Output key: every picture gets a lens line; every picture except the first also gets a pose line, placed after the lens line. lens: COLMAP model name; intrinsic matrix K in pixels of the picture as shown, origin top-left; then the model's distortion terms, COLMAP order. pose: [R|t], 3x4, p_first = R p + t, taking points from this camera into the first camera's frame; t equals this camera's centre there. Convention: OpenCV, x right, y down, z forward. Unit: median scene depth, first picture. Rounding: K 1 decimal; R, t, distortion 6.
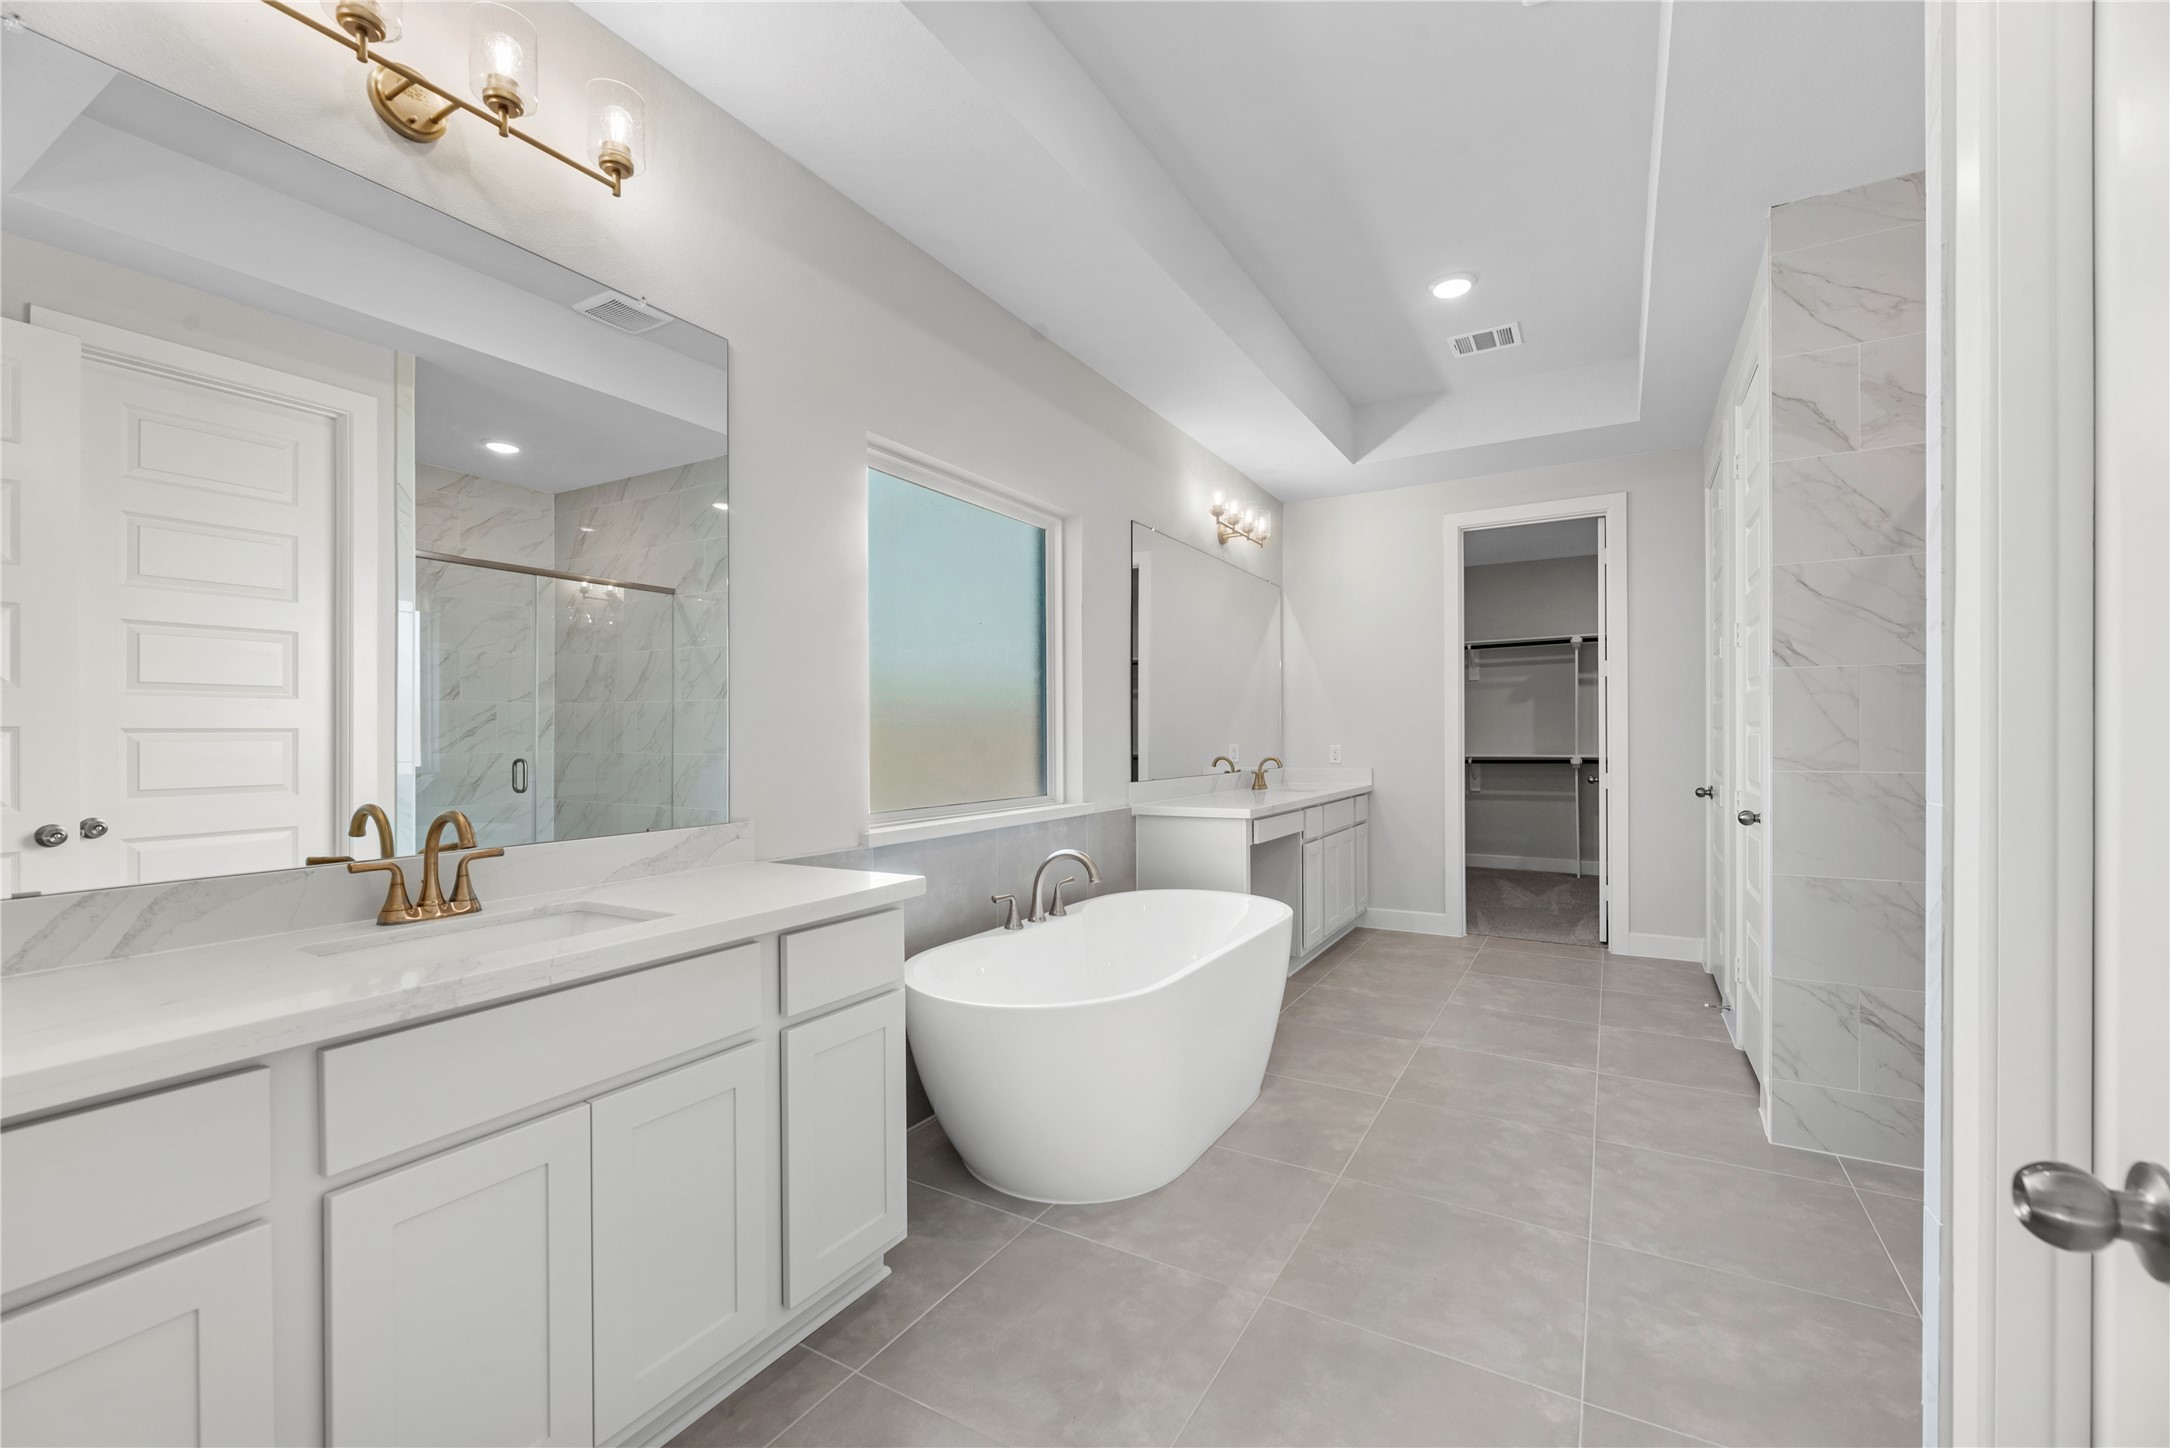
lens RADIAL K [[914.9, 0, 1090.8], [0, 914.9, 726.3], [0, 0, 1]] dist [-0.000001, -0.000238]
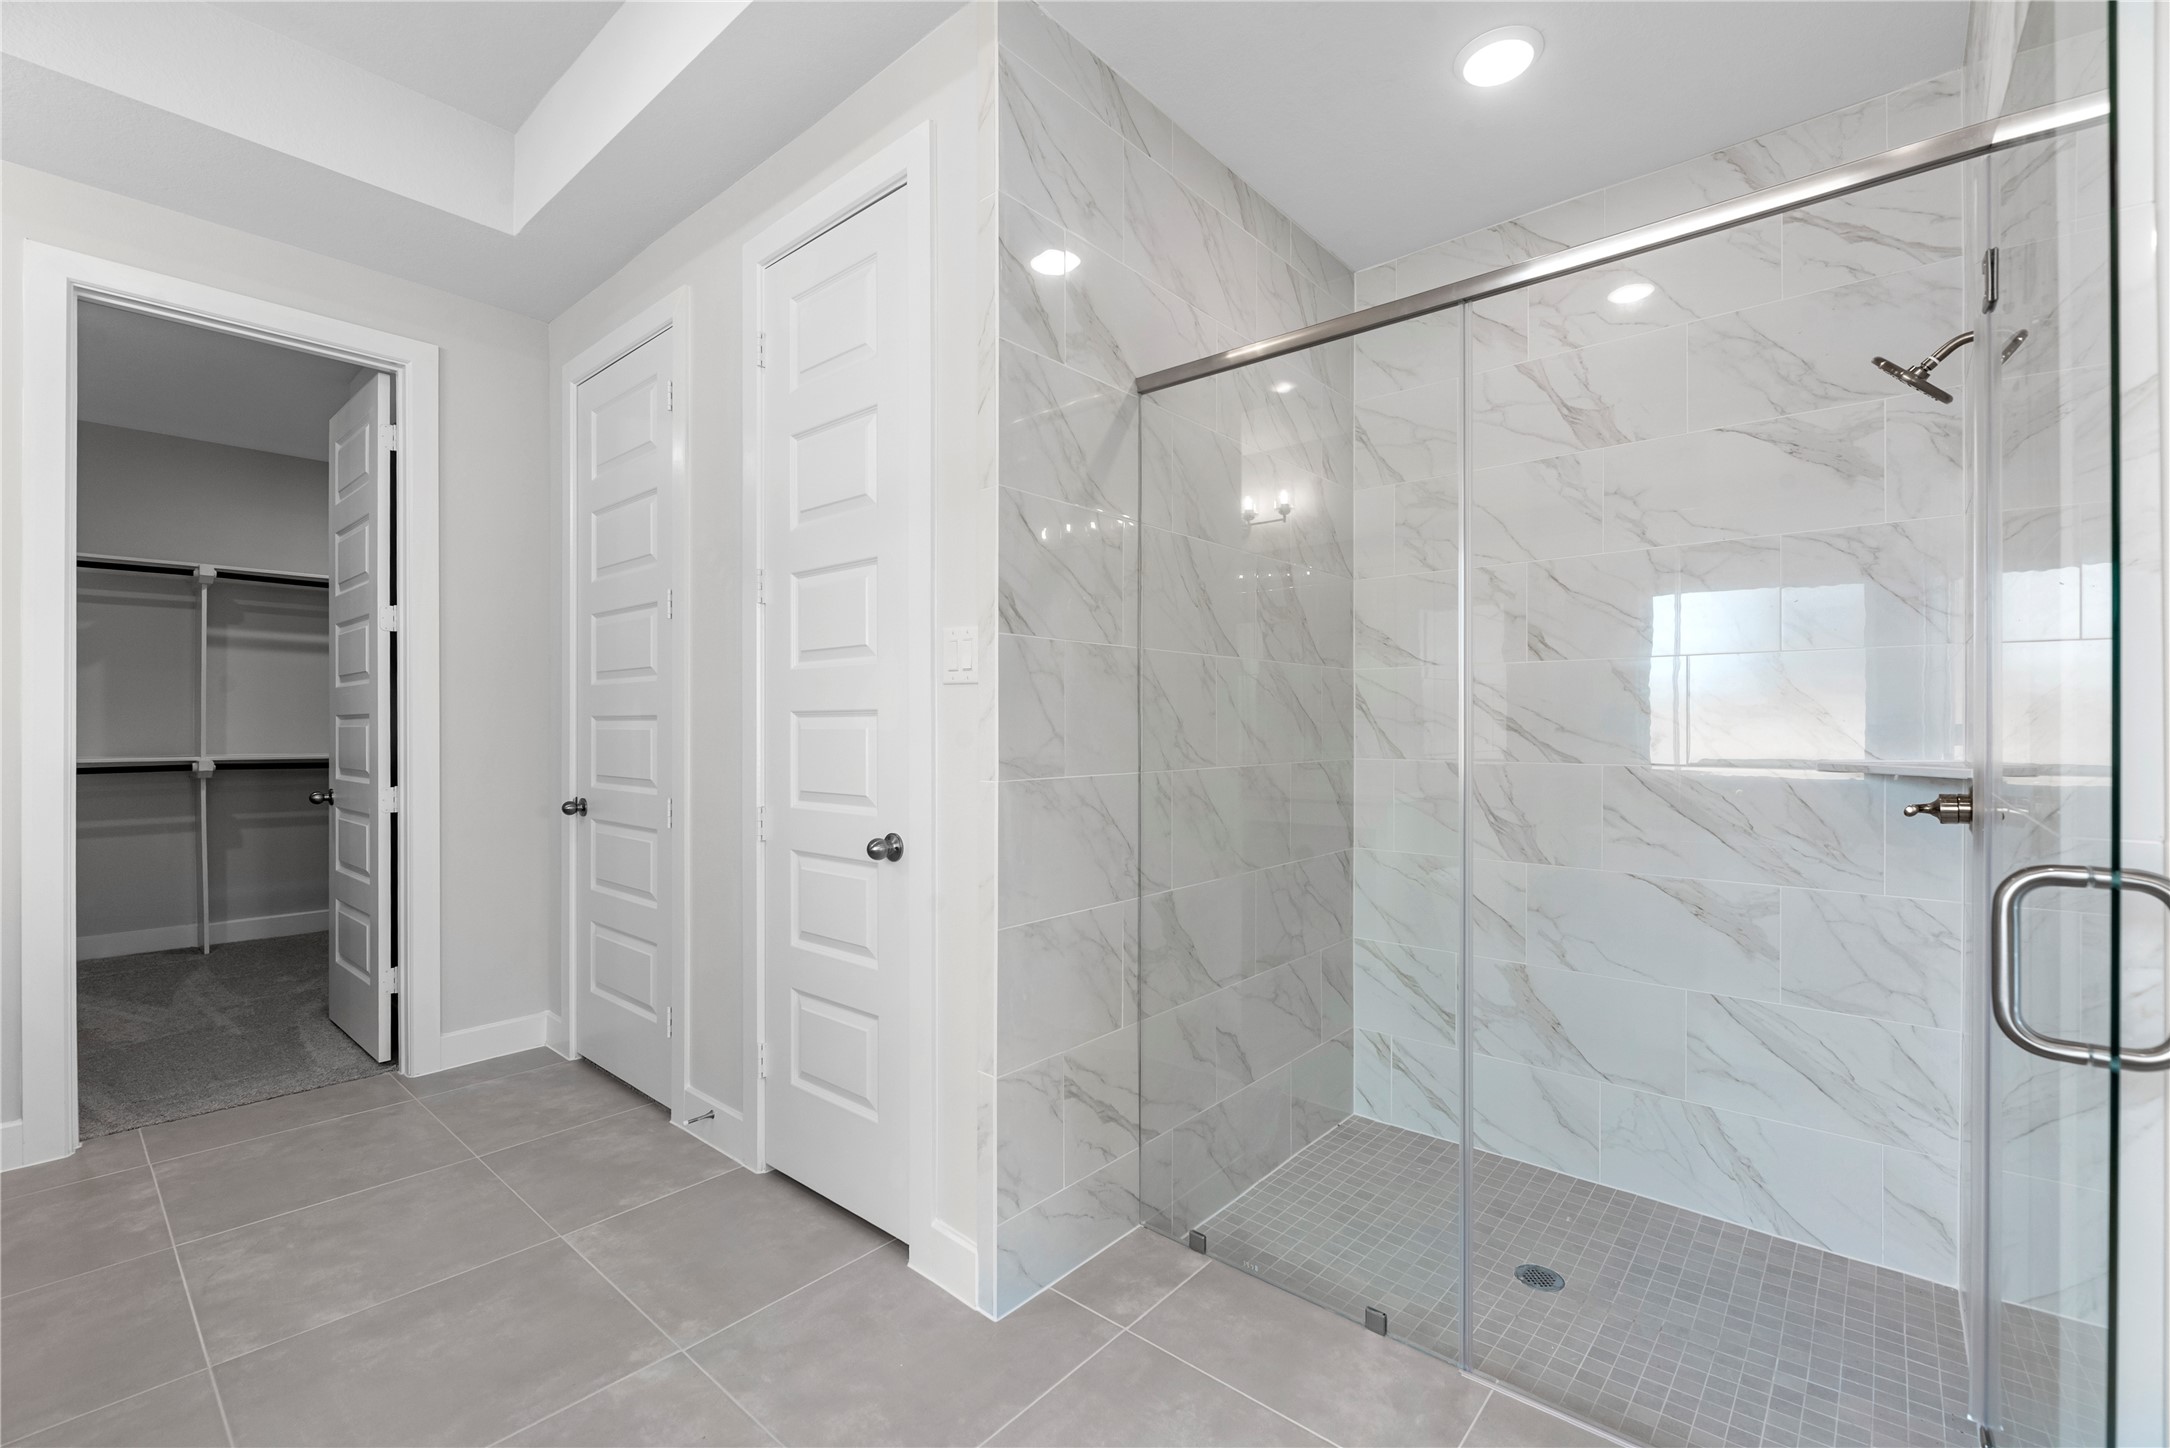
lens RADIAL K [[914.9, 0, 1090.8], [0, 914.9, 726.3], [0, 0, 1]] dist [-0.000001, -0.000238]
pose [[0.180764, 0.002896, 0.983522, 0.054579], [-0.013666, 0.999907, -0.000432, 0.004583], [-0.983432, -0.013363, 0.180787, 0.582042]]
